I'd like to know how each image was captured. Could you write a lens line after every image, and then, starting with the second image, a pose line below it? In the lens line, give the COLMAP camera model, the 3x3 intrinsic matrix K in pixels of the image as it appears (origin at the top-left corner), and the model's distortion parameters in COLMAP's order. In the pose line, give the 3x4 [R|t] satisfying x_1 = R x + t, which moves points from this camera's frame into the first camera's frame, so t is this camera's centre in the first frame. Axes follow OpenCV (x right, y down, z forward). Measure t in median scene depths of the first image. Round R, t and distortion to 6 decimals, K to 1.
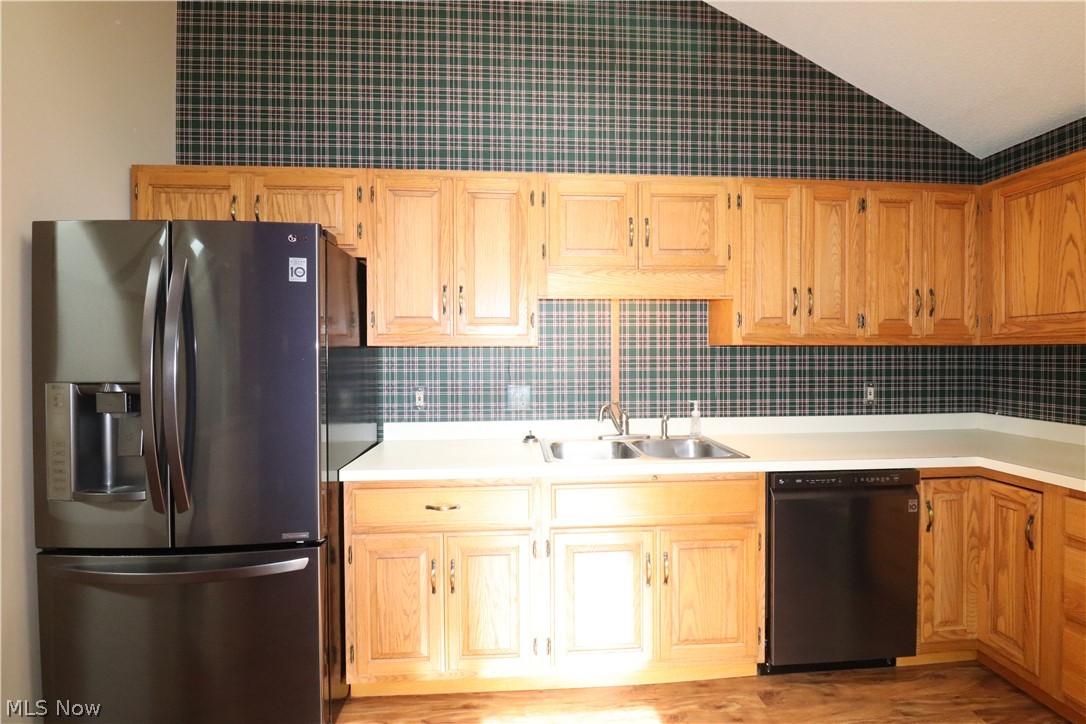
lens RADIAL K [[503.8, 0, 541.1], [0, 503.8, 359.0], [0, 0, 1]] dist [-0.007574, -0.008338]
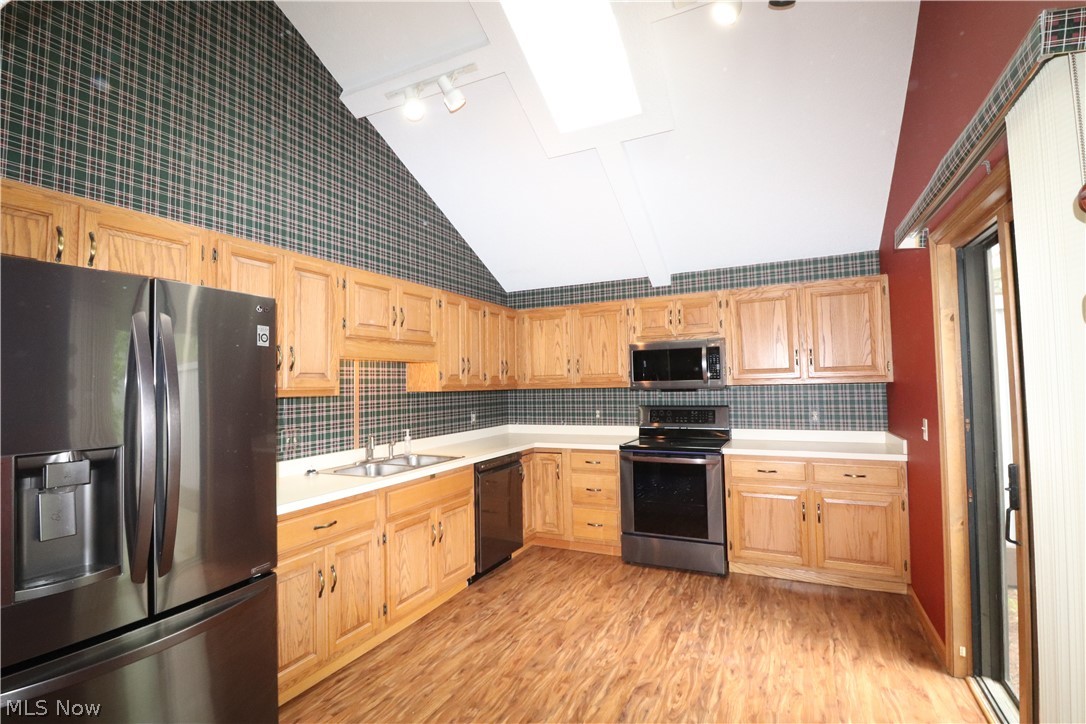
lens RADIAL K [[503.8, 0, 545.7], [0, 503.8, 360.9], [0, 0, 1]] dist [-0.007574, -0.008338]
pose [[0.500857, 0.034049, 0.864860, -0.840017], [0.029467, 0.997976, -0.056354, -0.024667], [-0.865028, 0.053710, 0.498840, -0.109223]]
